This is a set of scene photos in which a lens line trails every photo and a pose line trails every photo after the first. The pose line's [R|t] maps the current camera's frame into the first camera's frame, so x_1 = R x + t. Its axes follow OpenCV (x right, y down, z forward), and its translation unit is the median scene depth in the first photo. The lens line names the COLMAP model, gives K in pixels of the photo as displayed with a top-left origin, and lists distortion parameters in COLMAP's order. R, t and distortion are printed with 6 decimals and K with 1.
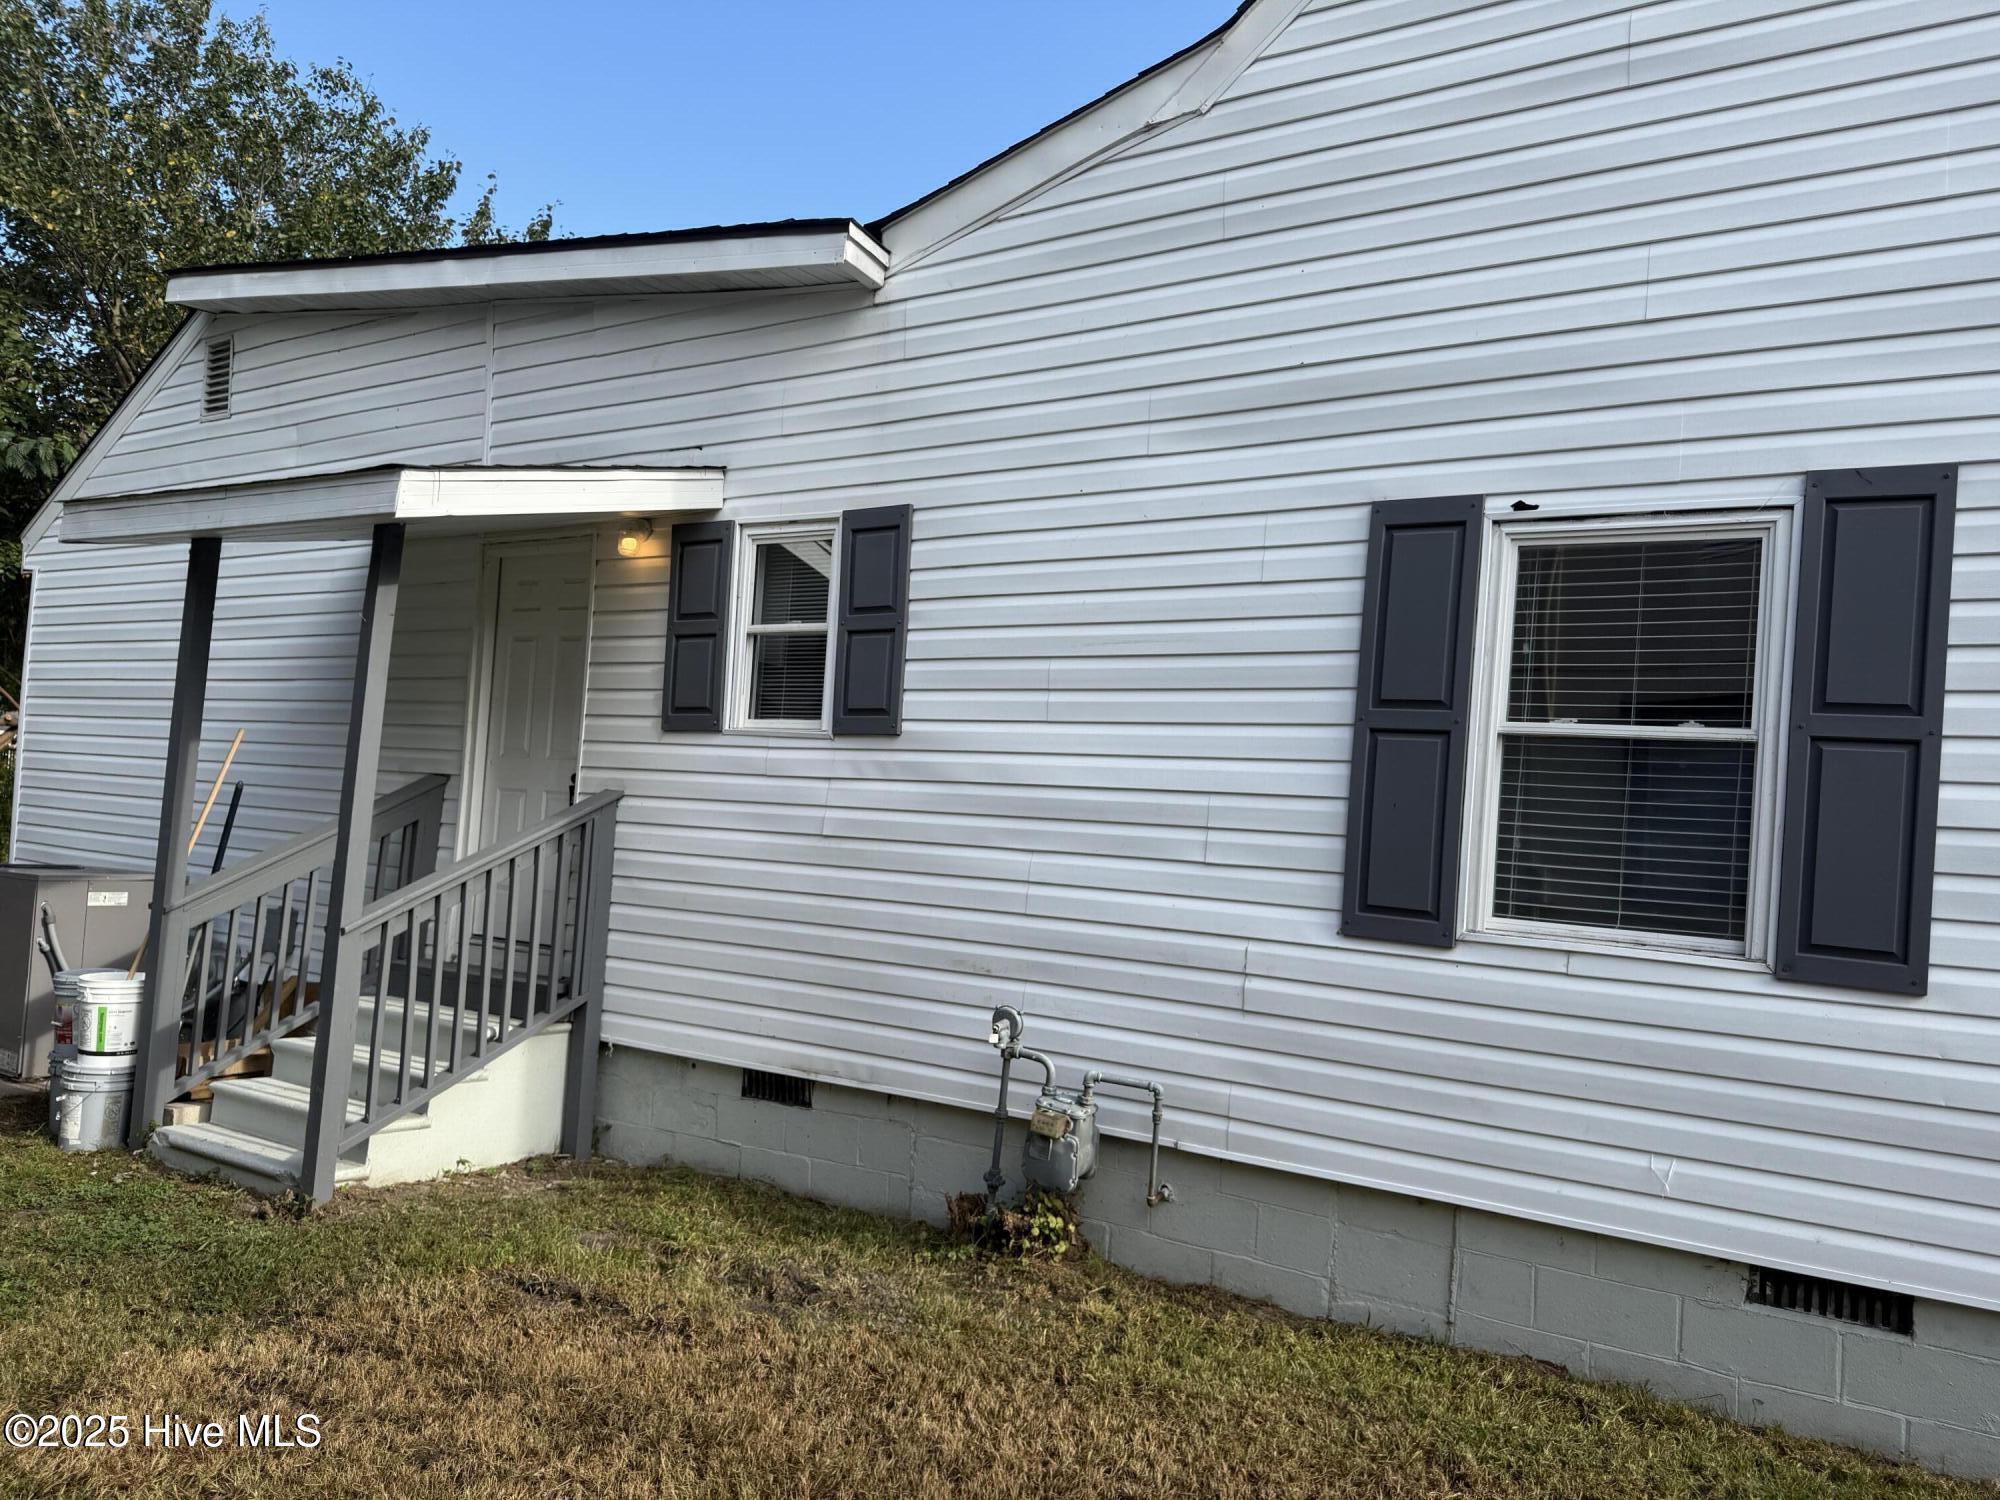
lens RADIAL K [[1380.0, 0, 1000.0], [0, 1380.0, 750.0], [0, 0, 1]] dist [0.086823, -0.098874]
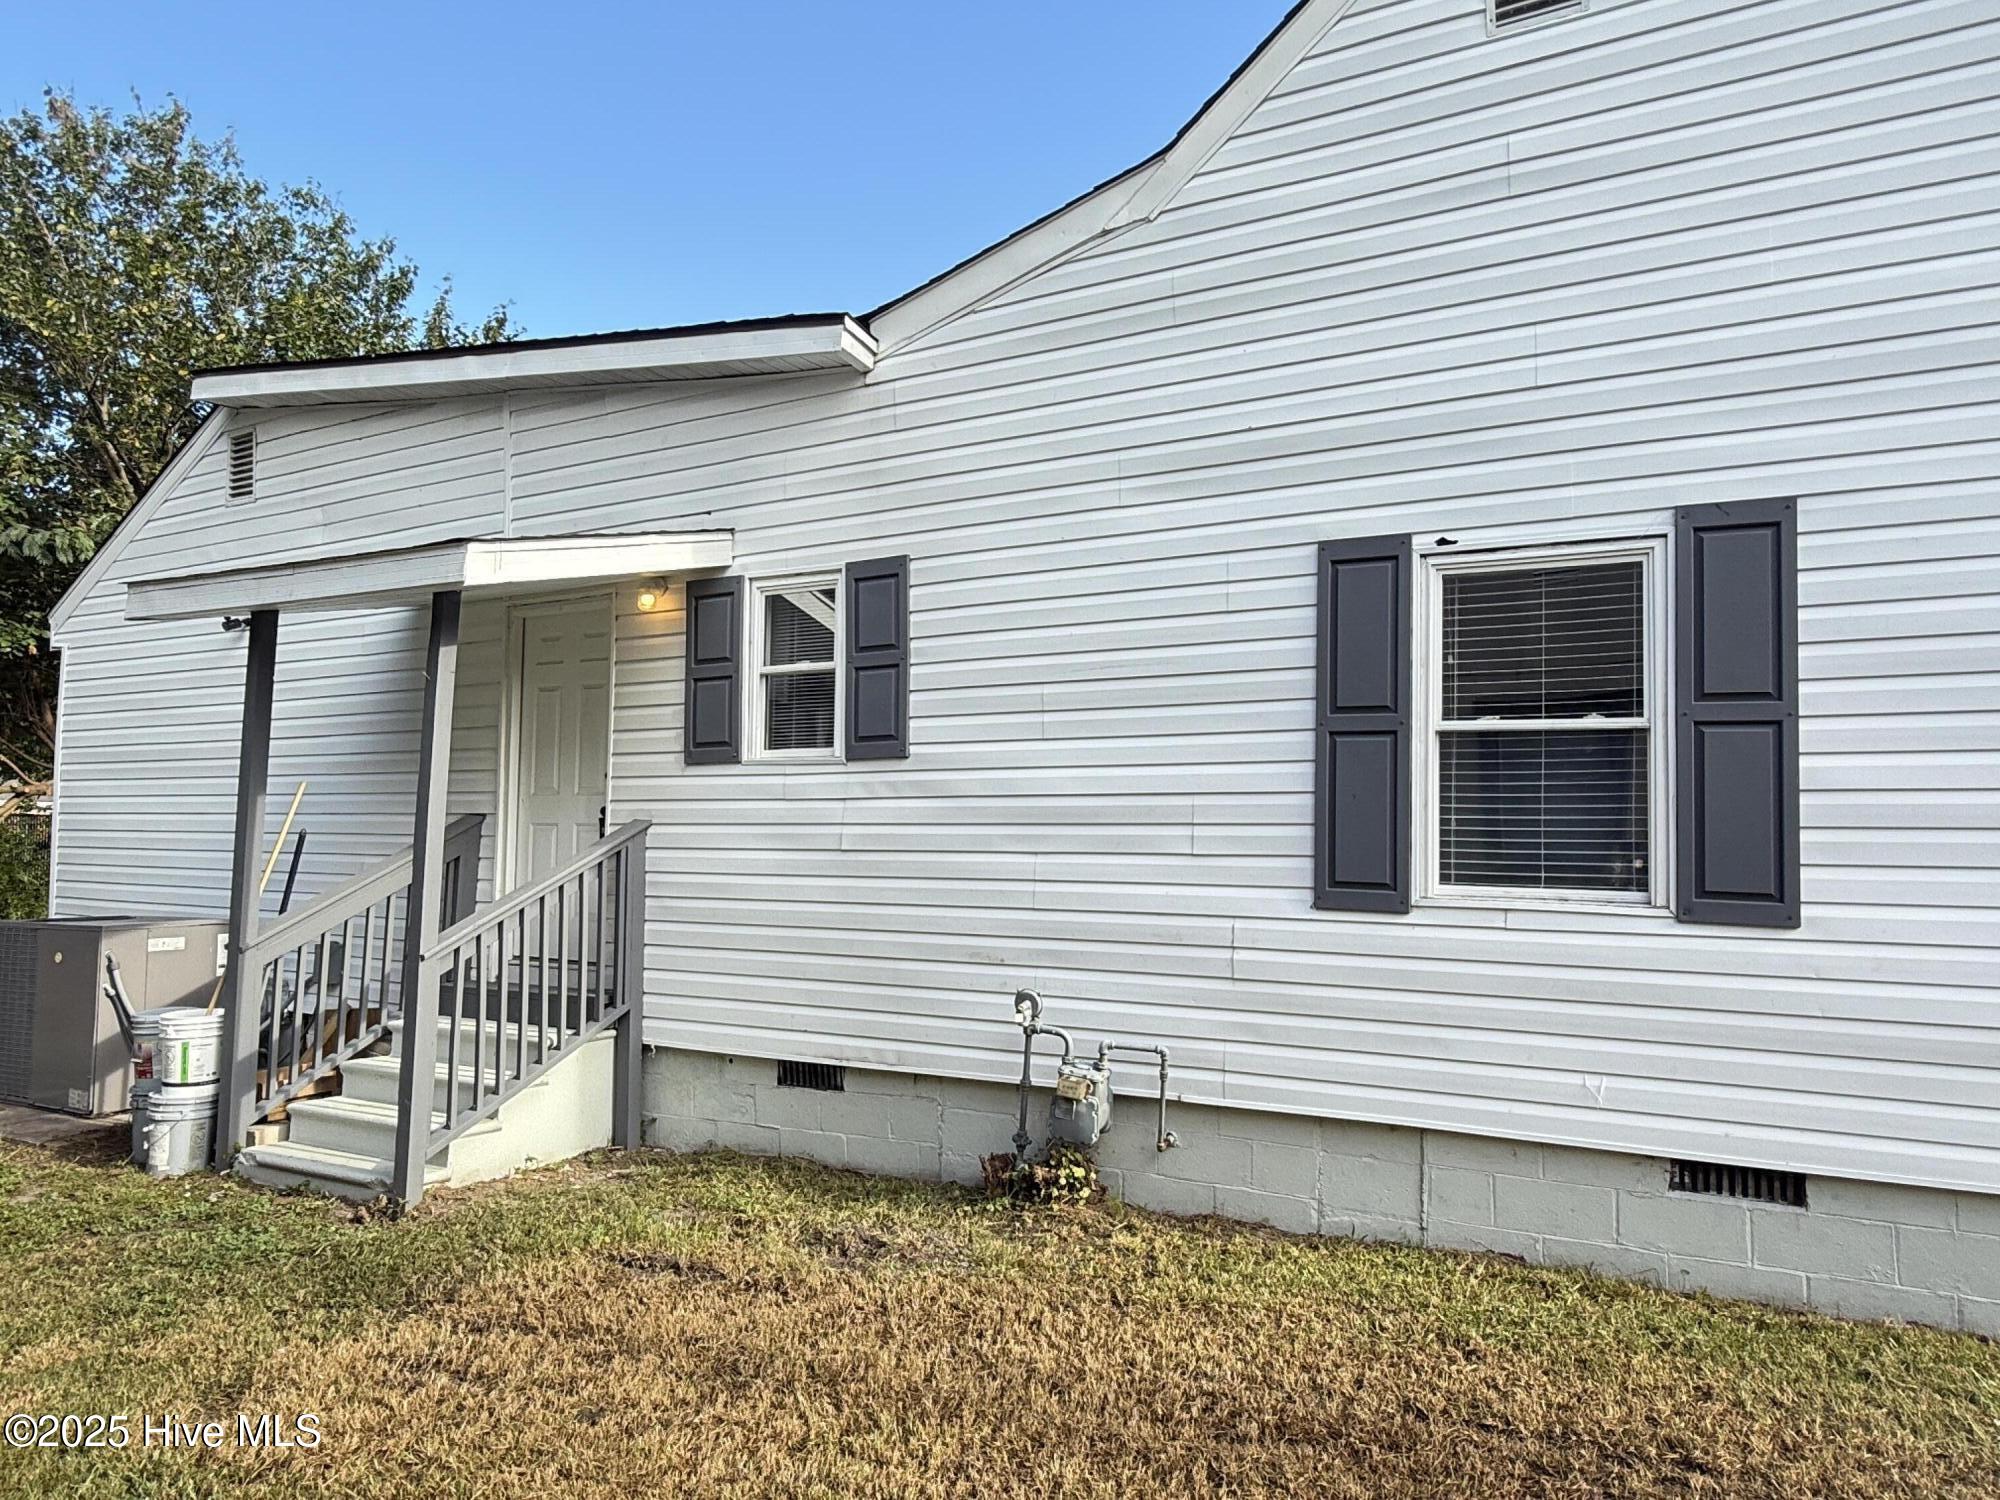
lens RADIAL K [[1216.3, 0, 1004.3], [0, 1216.3, 748.1], [0, 0, 1]] dist [0.047612, -0.051893]
pose [[0.995344, -0.047710, 0.083754, -0.088374], [0.049130, 0.998680, -0.014972, 0.000126], [-0.082929, 0.019017, 0.996374, -0.012901]]
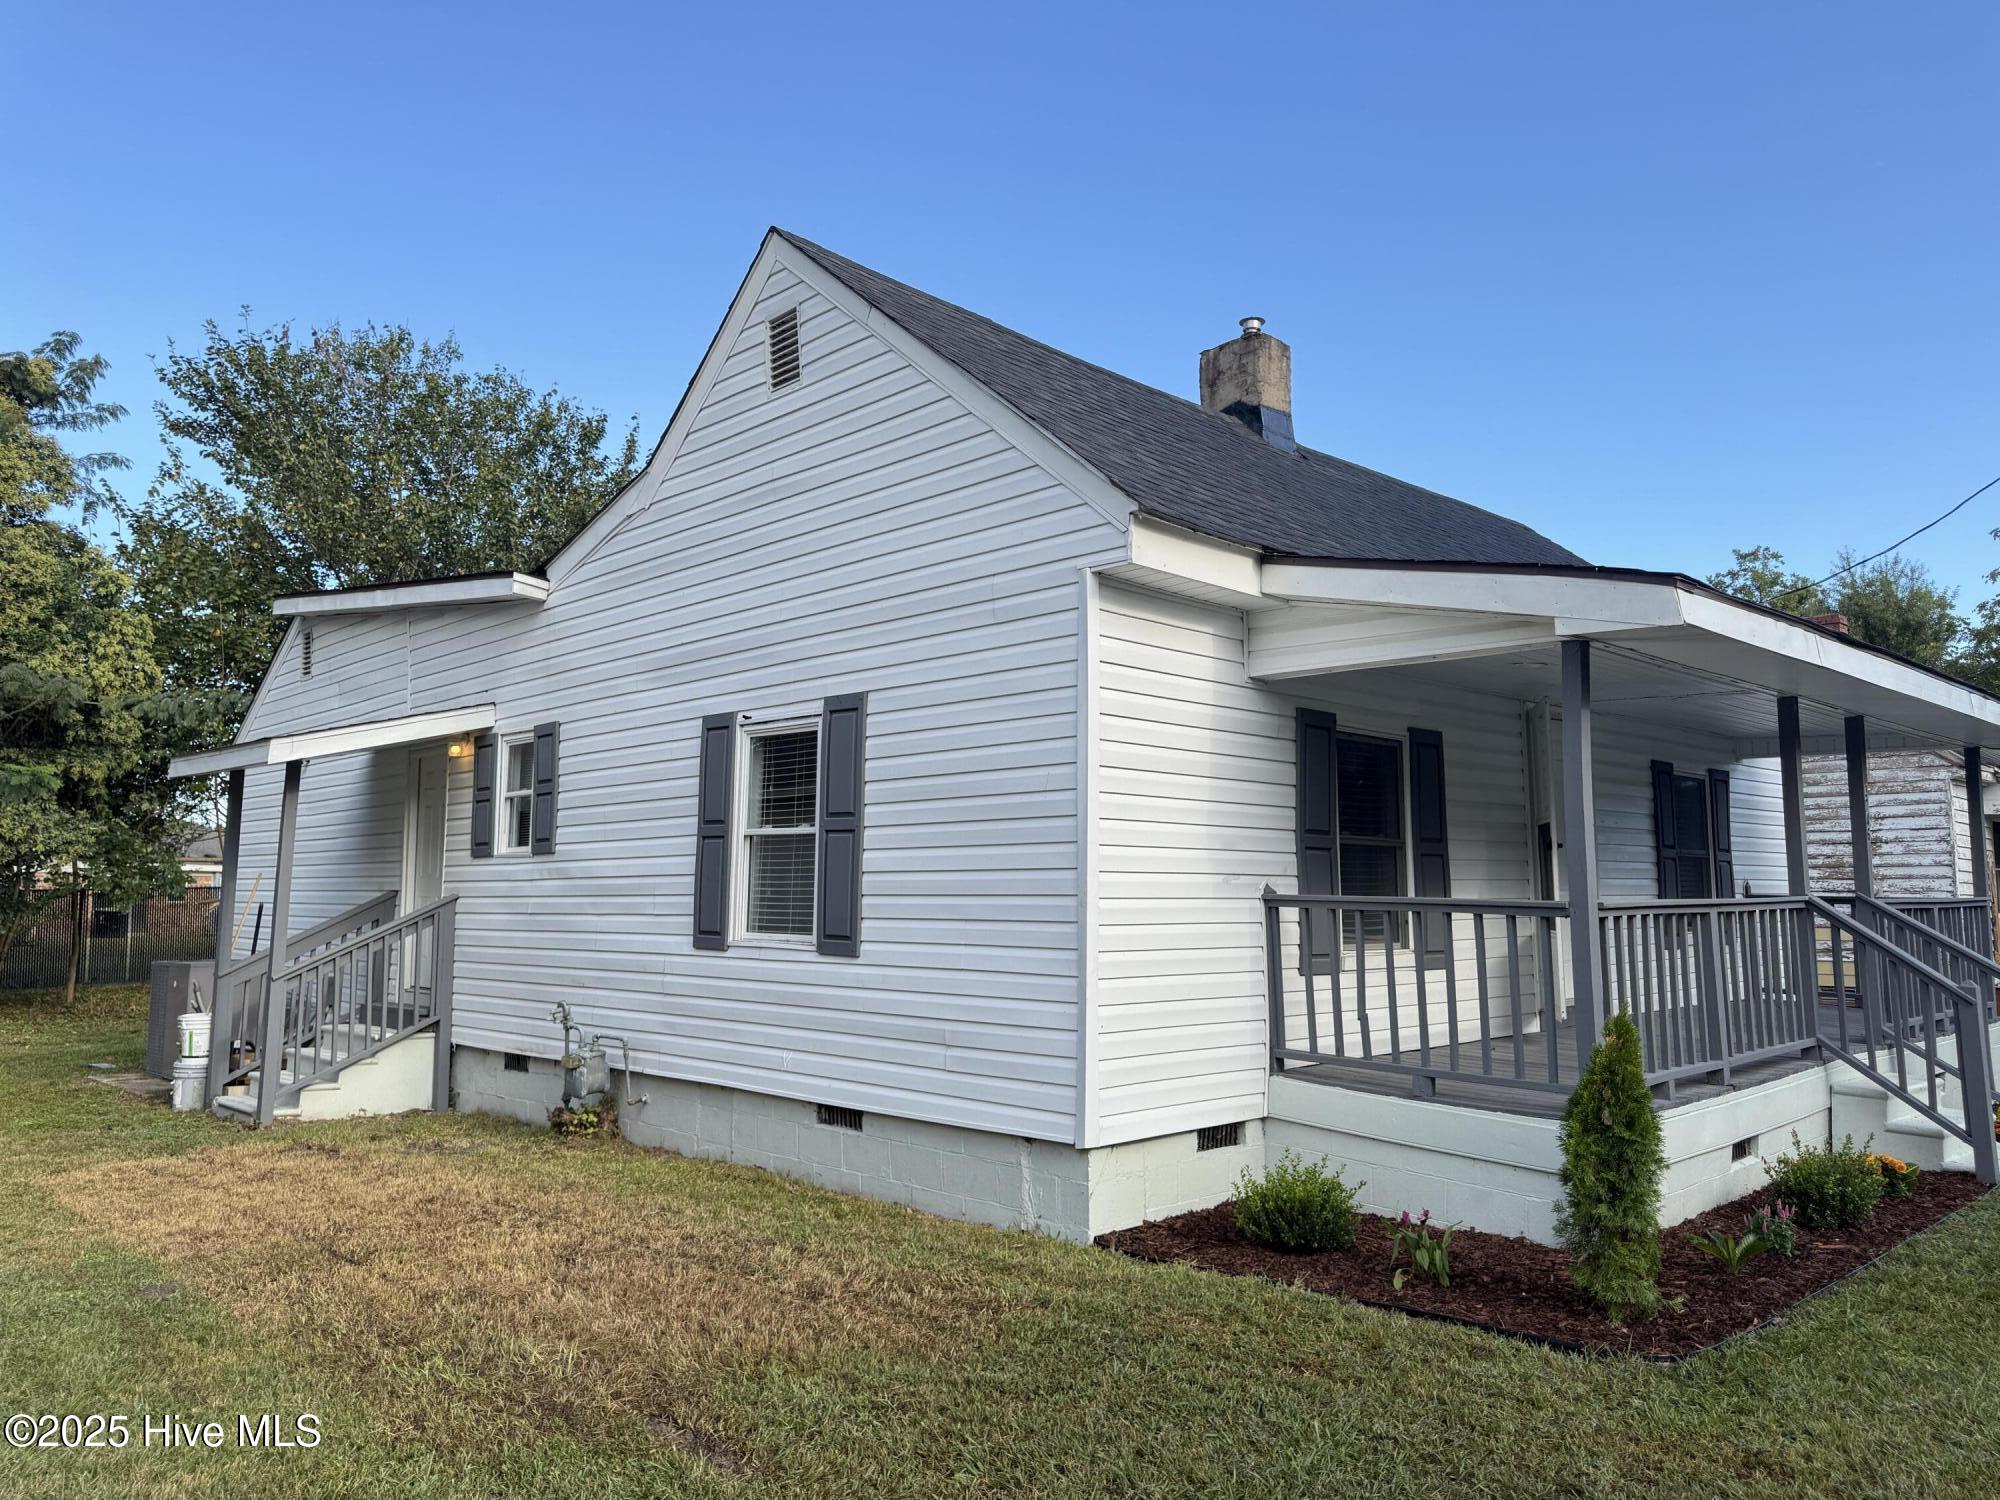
lens RADIAL K [[1374.7, 0, 994.7], [0, 1374.7, 735.5], [0, 0, 1]] dist [0.112911, -0.141153]
pose [[0.970108, -0.087739, -0.226257, 1.006073], [0.072215, 0.994488, -0.076017, 0.017955], [0.231679, 0.057405, 0.971097, -0.679408]]
